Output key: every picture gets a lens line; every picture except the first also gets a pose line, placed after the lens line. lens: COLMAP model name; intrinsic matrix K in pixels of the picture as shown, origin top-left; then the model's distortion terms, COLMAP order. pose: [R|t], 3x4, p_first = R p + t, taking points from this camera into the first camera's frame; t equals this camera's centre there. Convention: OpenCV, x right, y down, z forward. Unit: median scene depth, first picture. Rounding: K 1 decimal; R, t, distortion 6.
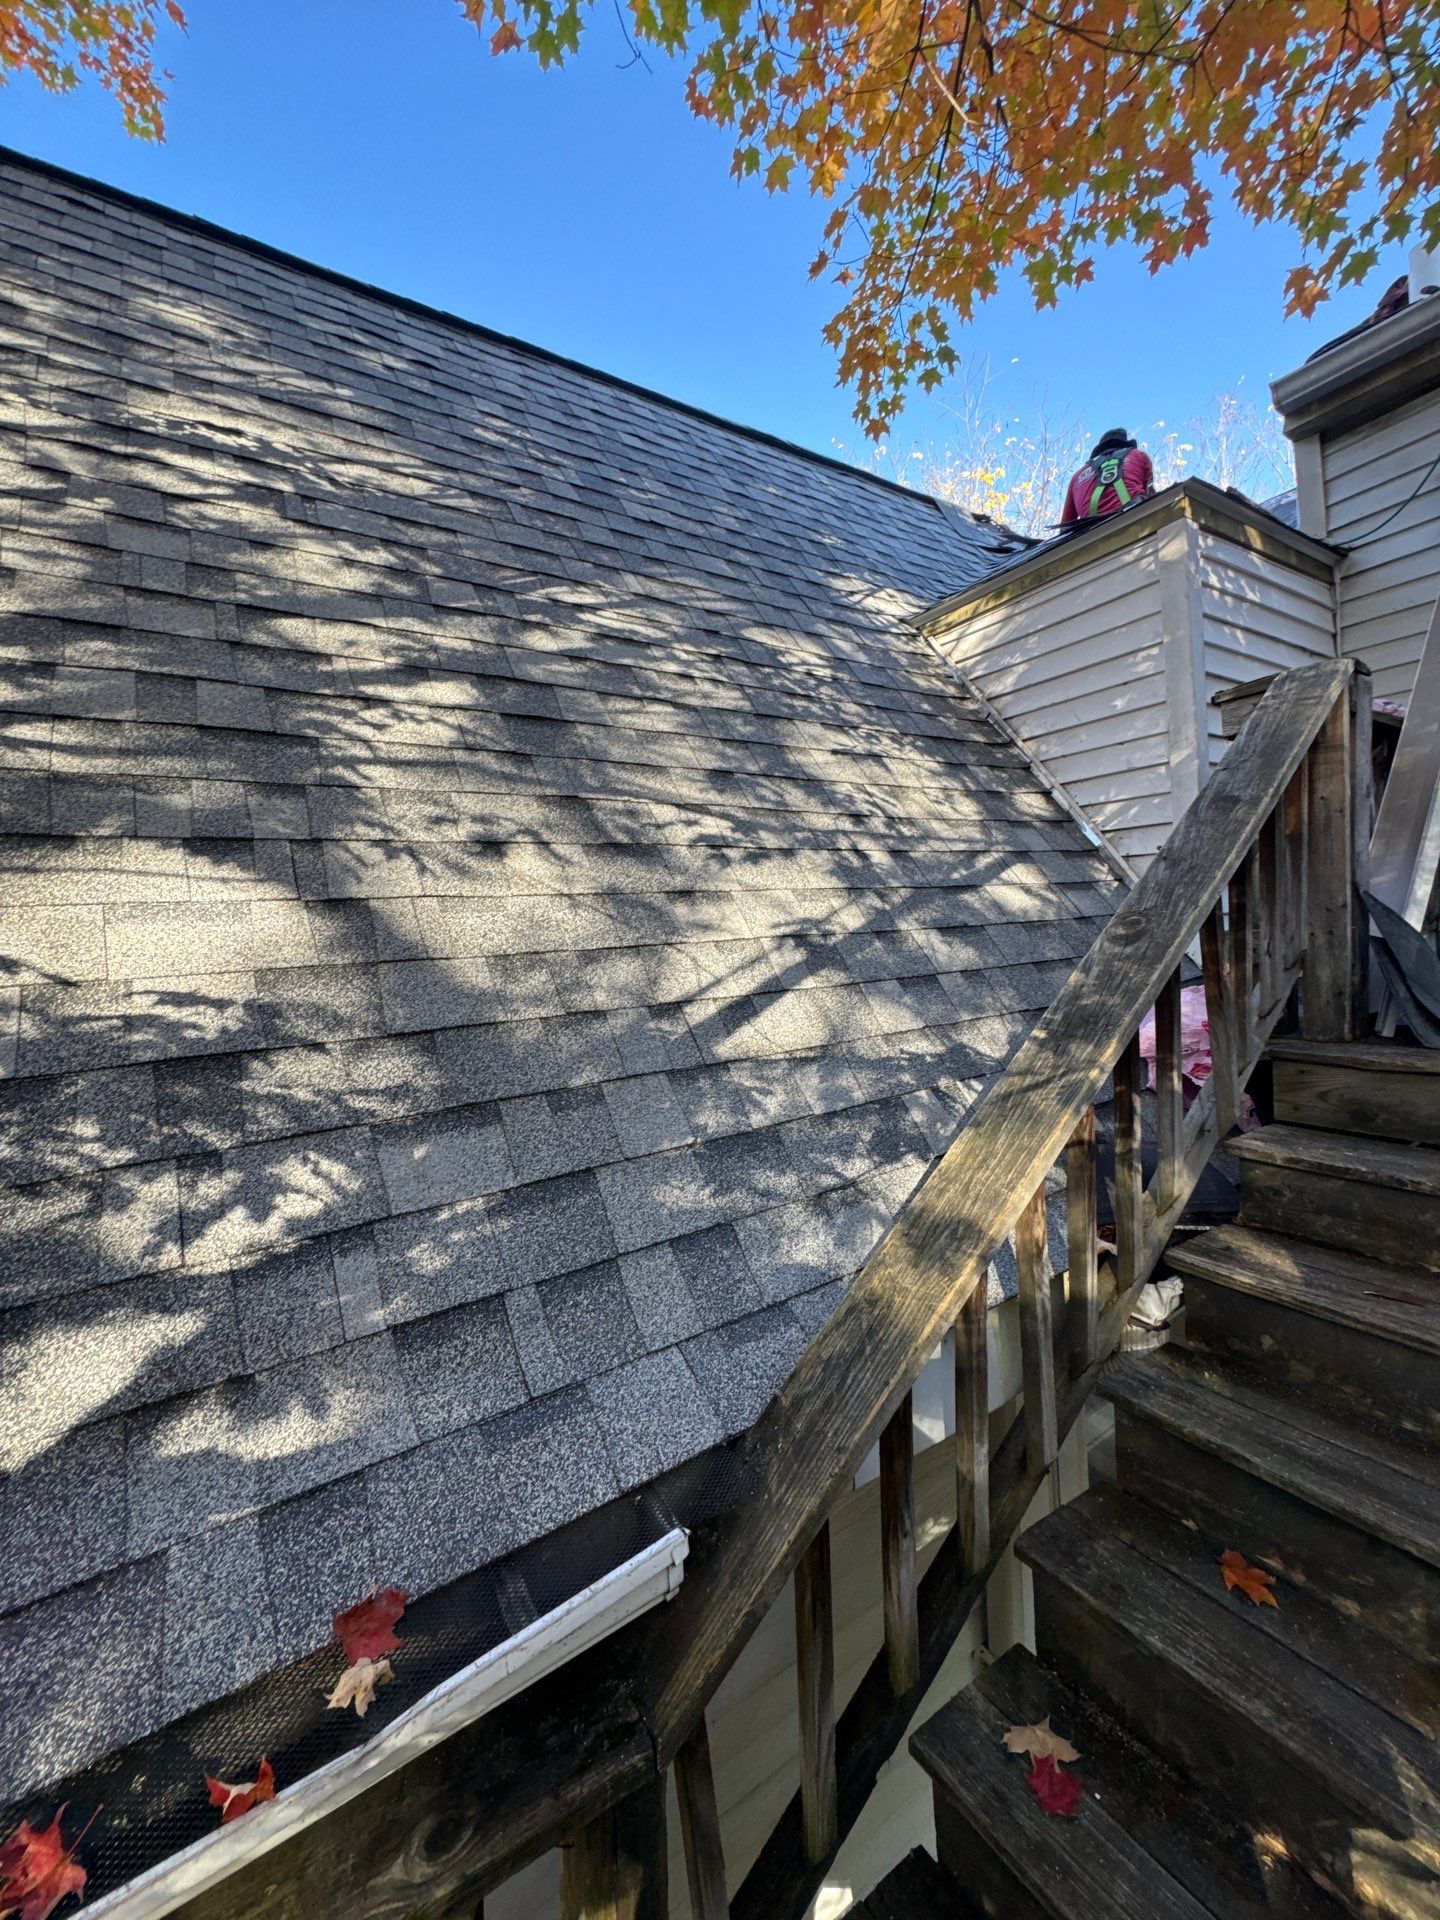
lens RADIAL K [[763.7, 0, 719.2], [0, 763.7, 969.0], [0, 0, 1]] dist [0.000227, 0.000248]
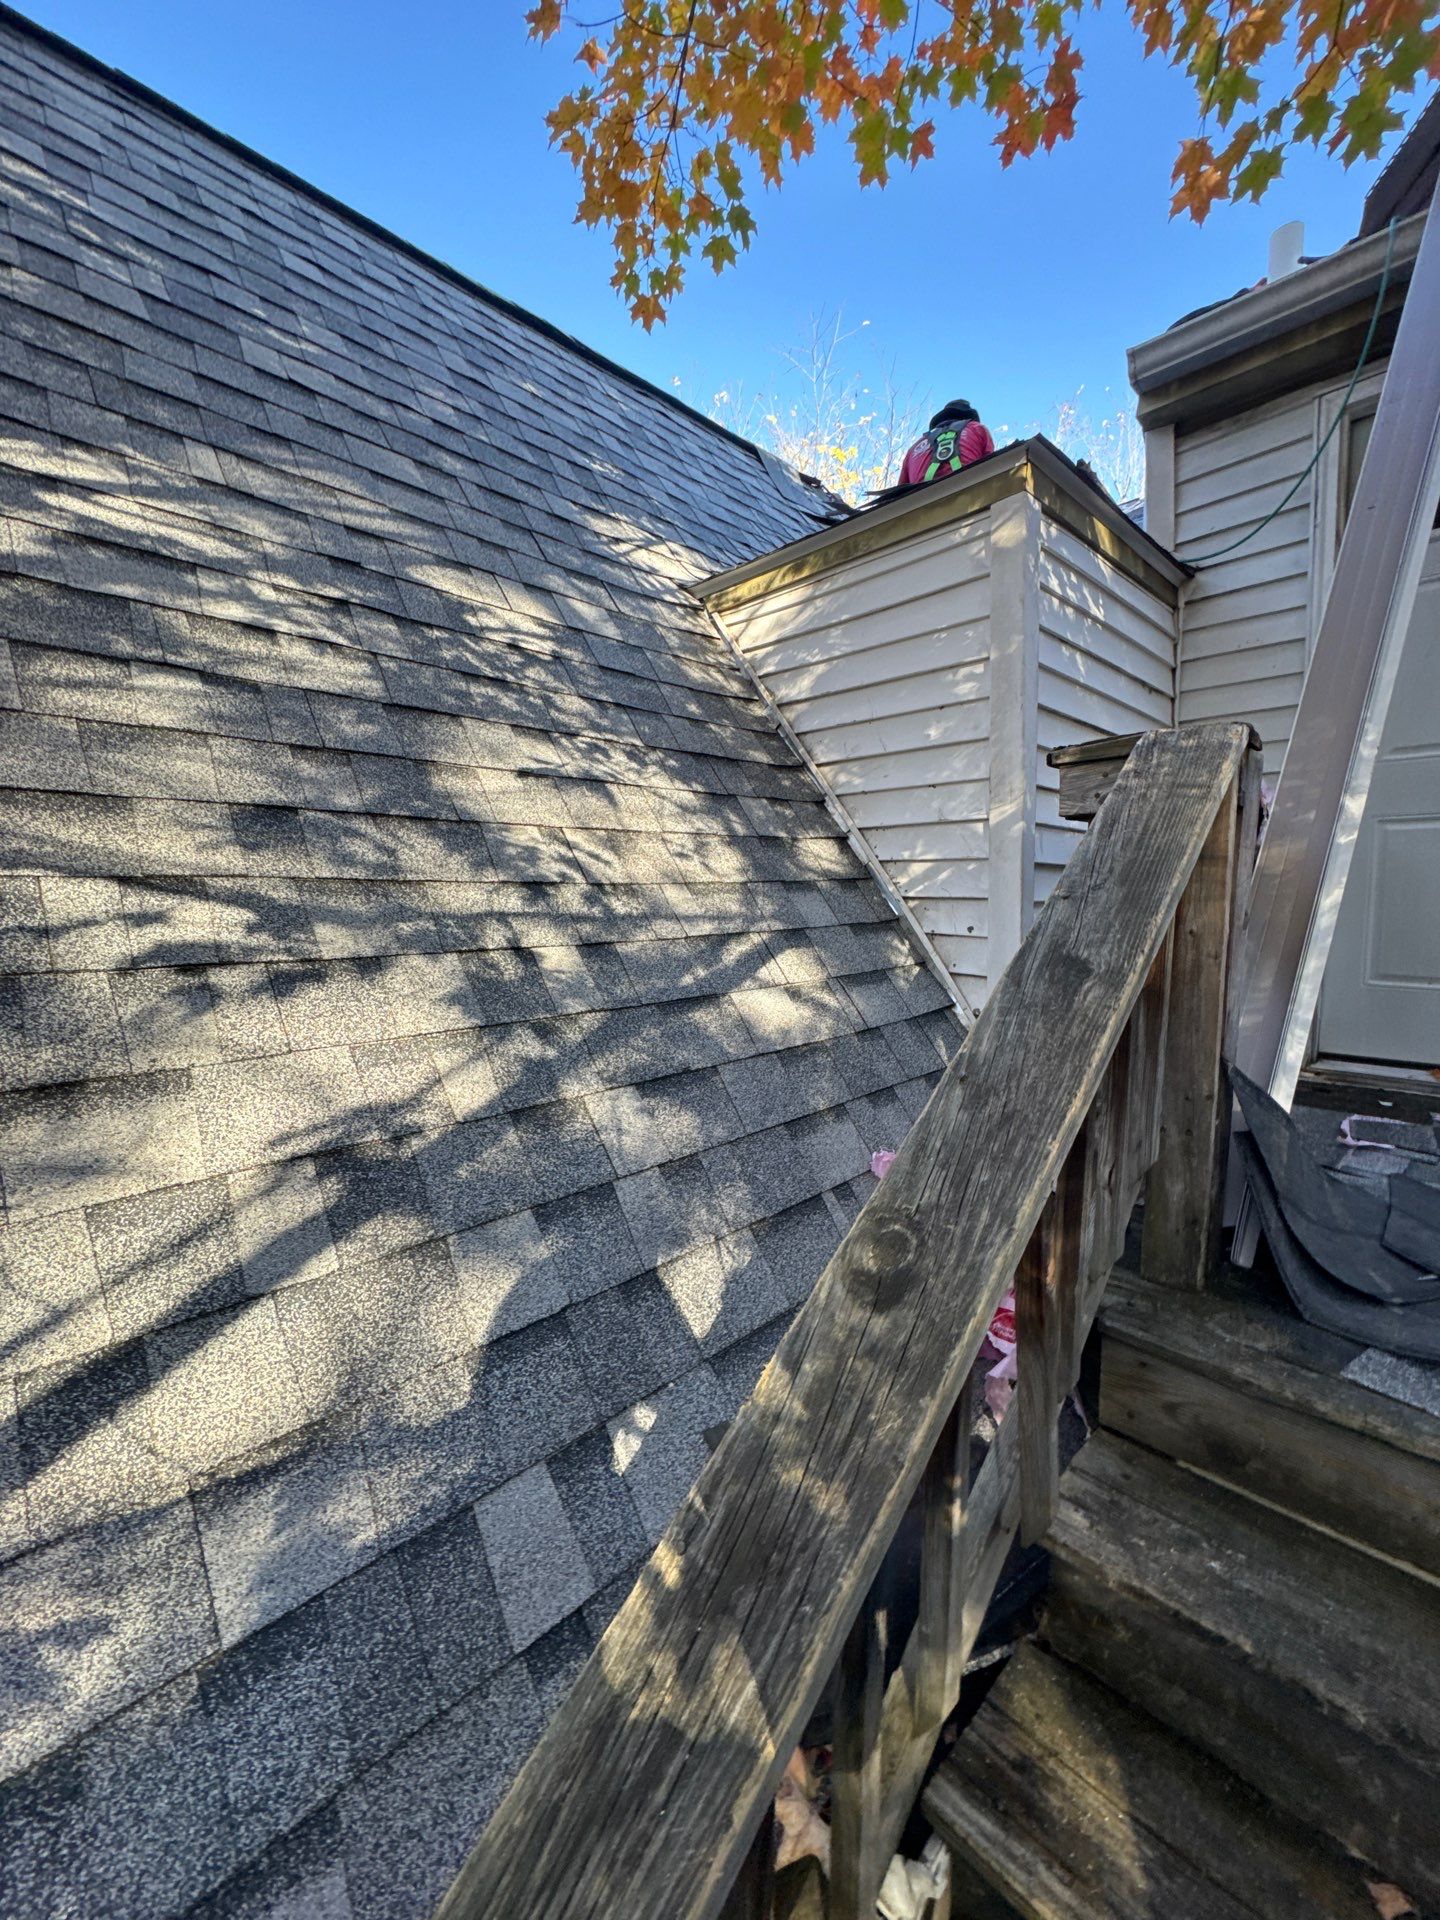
lens RADIAL K [[763.7, 0, 715.5], [0, 763.7, 967.4], [0, 0, 1]] dist [0.000227, 0.000248]
pose [[0.980303, 0.033472, 0.194644, 0.184995], [-0.041910, 0.998344, 0.039393, -0.146109], [-0.193003, -0.046775, 0.980083, 0.308735]]
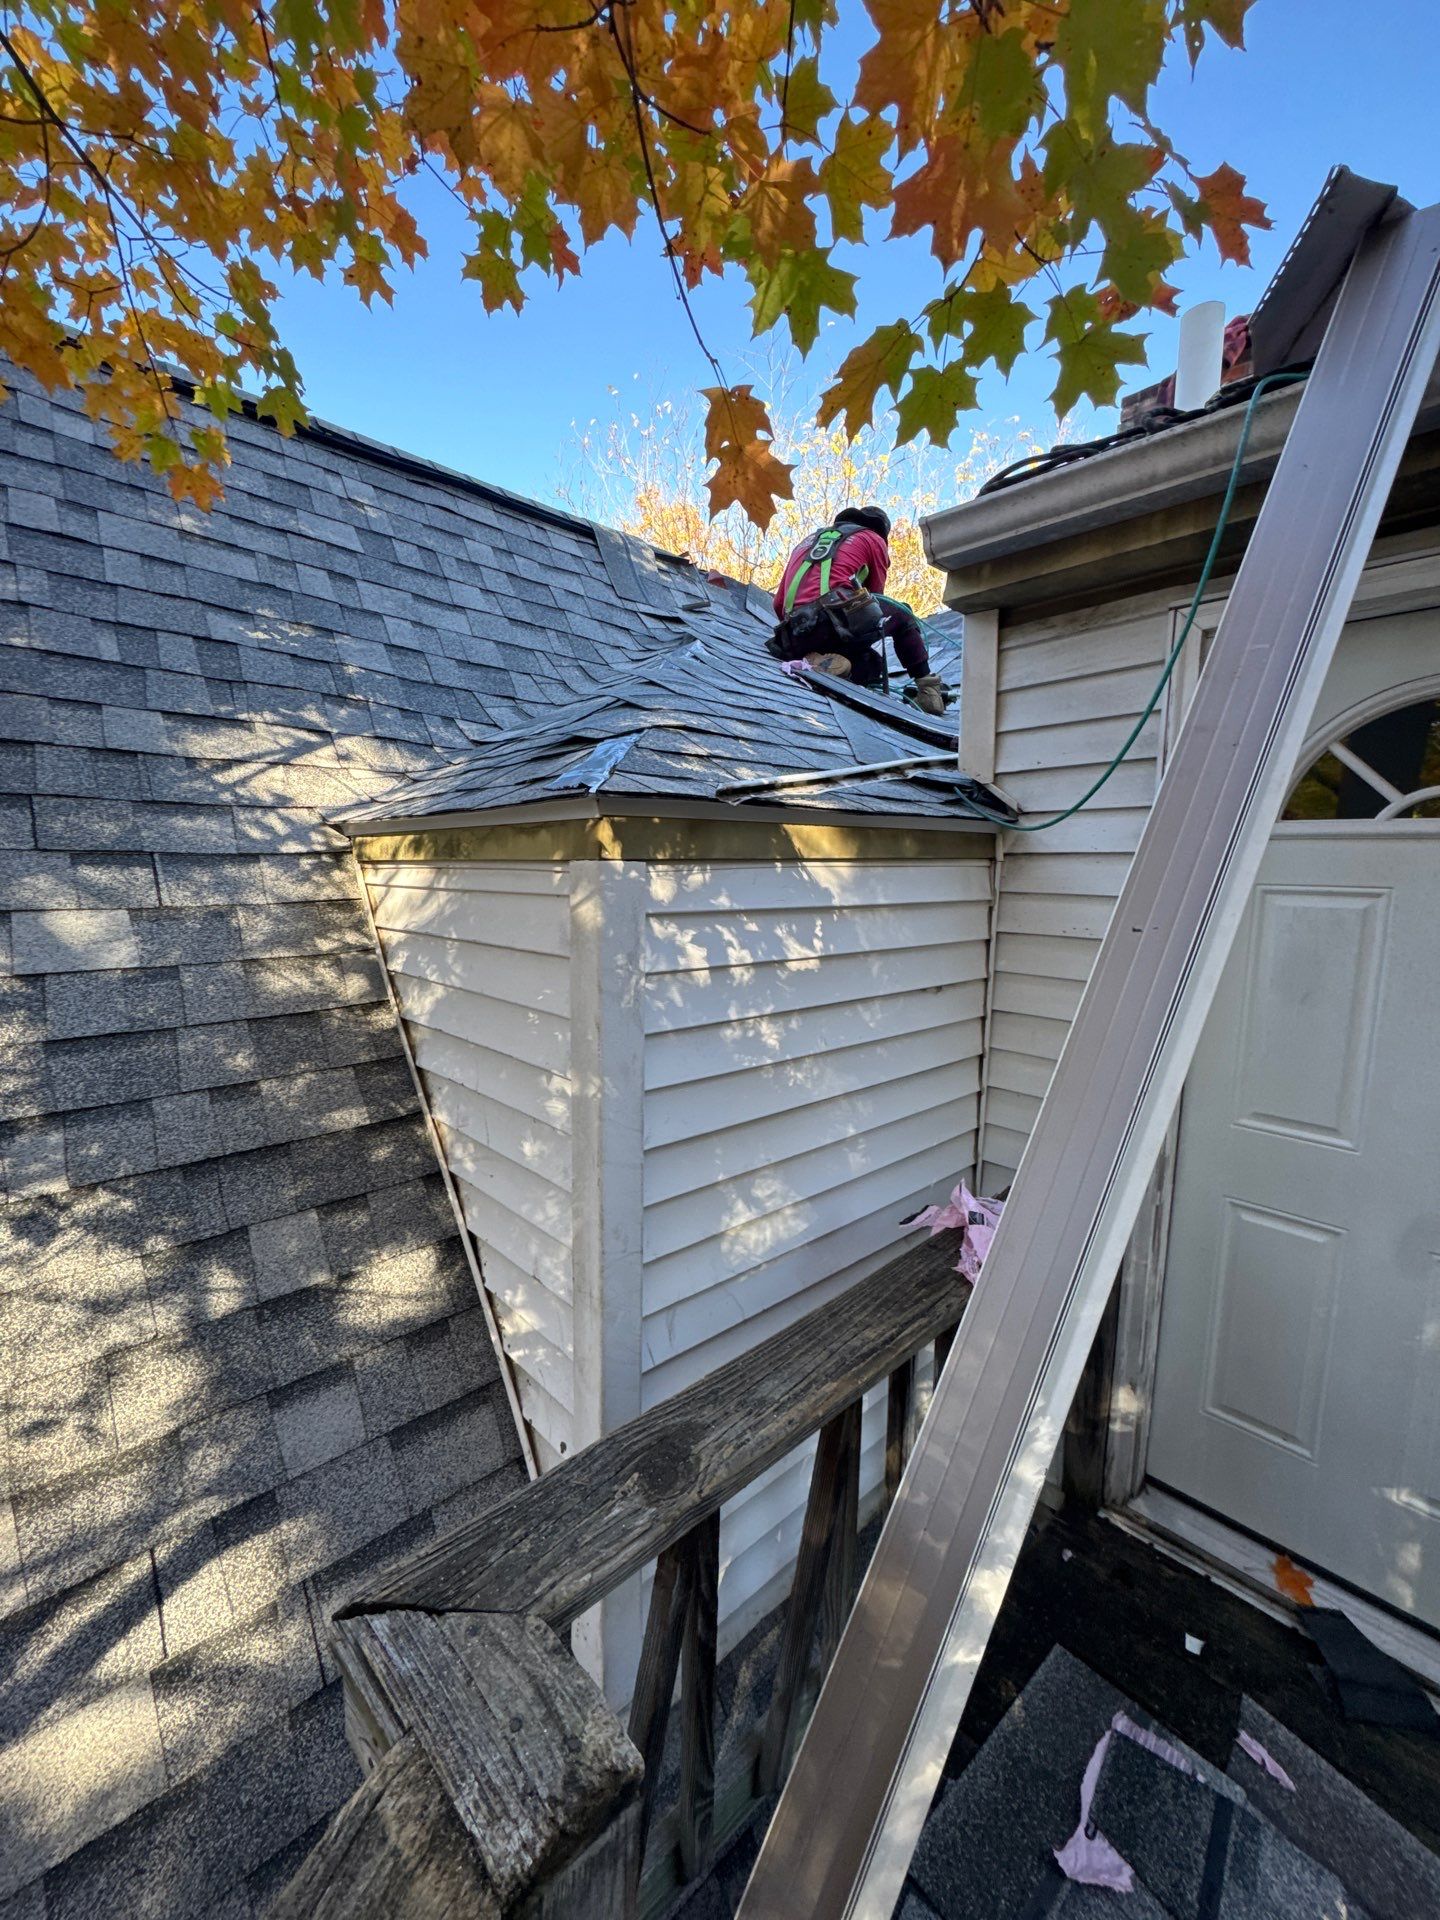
lens RADIAL K [[763.7, 0, 722.4], [0, 763.7, 962.2], [0, 0, 1]] dist [0.000227, 0.000248]
pose [[0.983267, 0.058049, 0.172674, 0.596819], [-0.072287, 0.994381, 0.077337, -0.564423], [-0.167215, -0.088525, 0.981938, 0.510512]]
